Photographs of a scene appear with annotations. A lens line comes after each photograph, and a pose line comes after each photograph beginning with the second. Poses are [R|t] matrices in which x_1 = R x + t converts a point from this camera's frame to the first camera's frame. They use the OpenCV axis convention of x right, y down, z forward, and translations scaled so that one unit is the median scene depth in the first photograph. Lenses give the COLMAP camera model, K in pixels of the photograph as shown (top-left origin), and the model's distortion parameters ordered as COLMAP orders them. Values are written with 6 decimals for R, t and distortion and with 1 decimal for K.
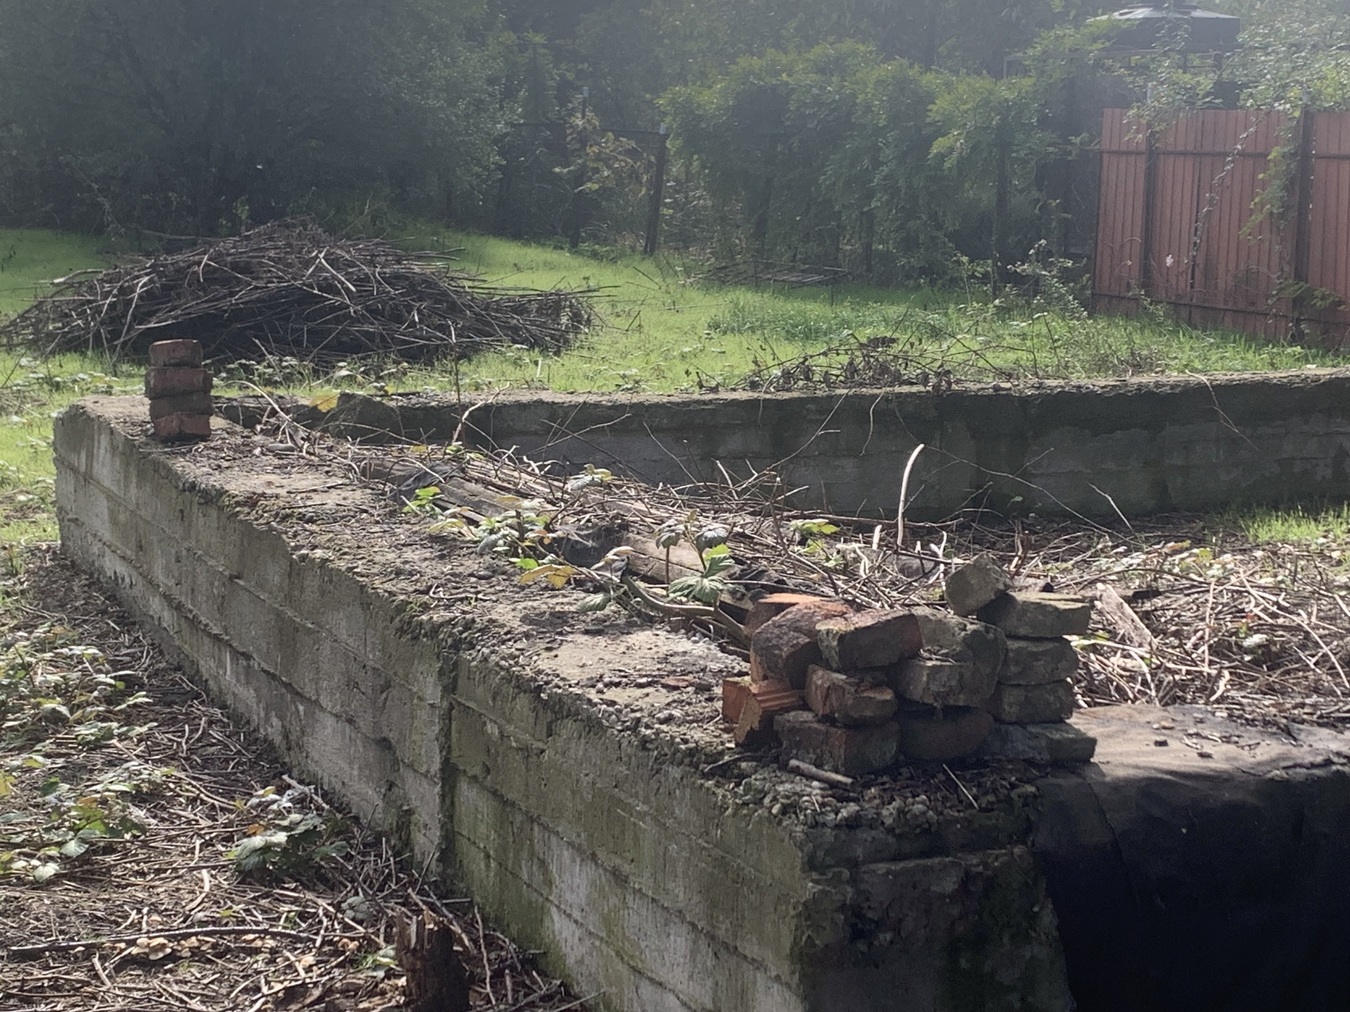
lens RADIAL K [[2468.9, 0, 645.4], [0, 2468.9, 521.3], [0, 0, 1]] dist [0.233807, -0.773243]
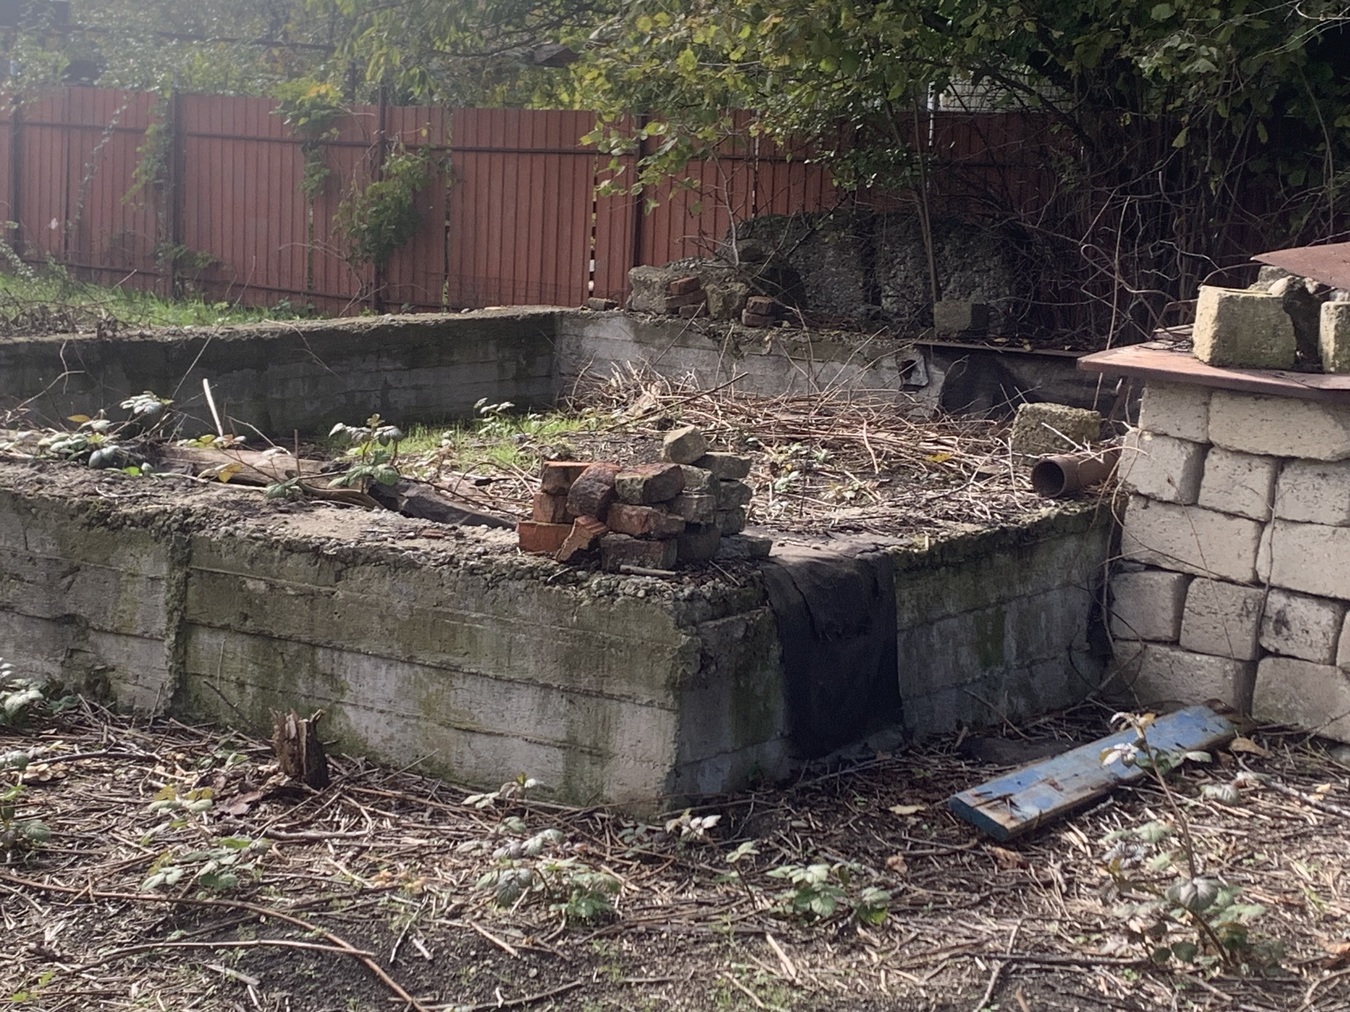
lens RADIAL K [[2427.2, 0, 675.2], [0, 2427.2, 468.1], [0, 0, 1]] dist [0.206448, -0.355321]
pose [[0.848409, -0.044975, 0.527427, -0.375187], [0.047209, 0.998842, 0.009234, 0.013791], [-0.527232, 0.017065, 0.849550, -0.147907]]
